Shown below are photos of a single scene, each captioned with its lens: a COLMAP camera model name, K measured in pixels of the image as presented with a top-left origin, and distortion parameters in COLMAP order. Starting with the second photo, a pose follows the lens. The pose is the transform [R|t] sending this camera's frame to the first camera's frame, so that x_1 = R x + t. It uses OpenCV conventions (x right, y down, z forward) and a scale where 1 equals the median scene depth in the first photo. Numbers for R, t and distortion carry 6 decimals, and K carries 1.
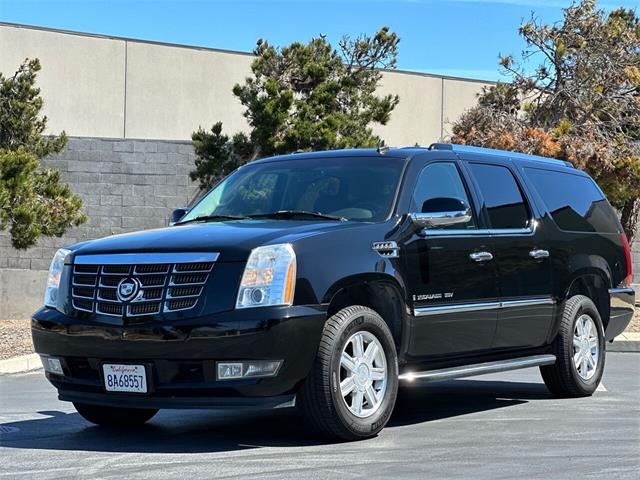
lens RADIAL K [[1402.0, 0, 321.6], [0, 1402.0, 238.8], [0, 0, 1]] dist [0.183643, 0.000000]
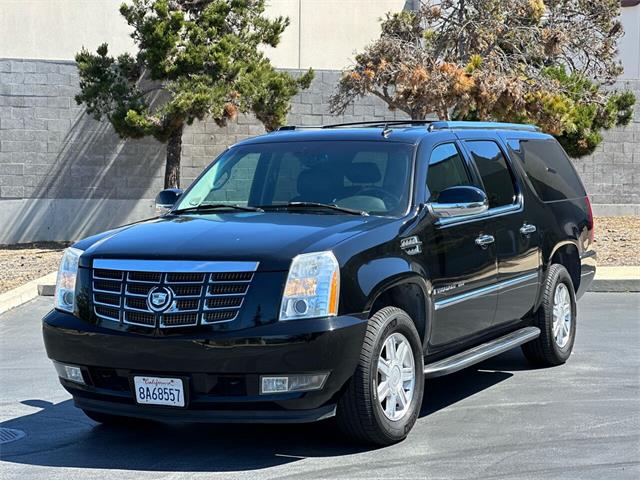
lens RADIAL K [[1402.0, 0, 317.4], [0, 1402.0, 238.5], [0, 0, 1]] dist [0.183643, 0.000000]
pose [[0.993043, -0.014479, 0.116862, -0.131981], [0.005416, 0.996977, 0.077505, -0.073171], [-0.117631, -0.076333, 0.990119, 0.038231]]
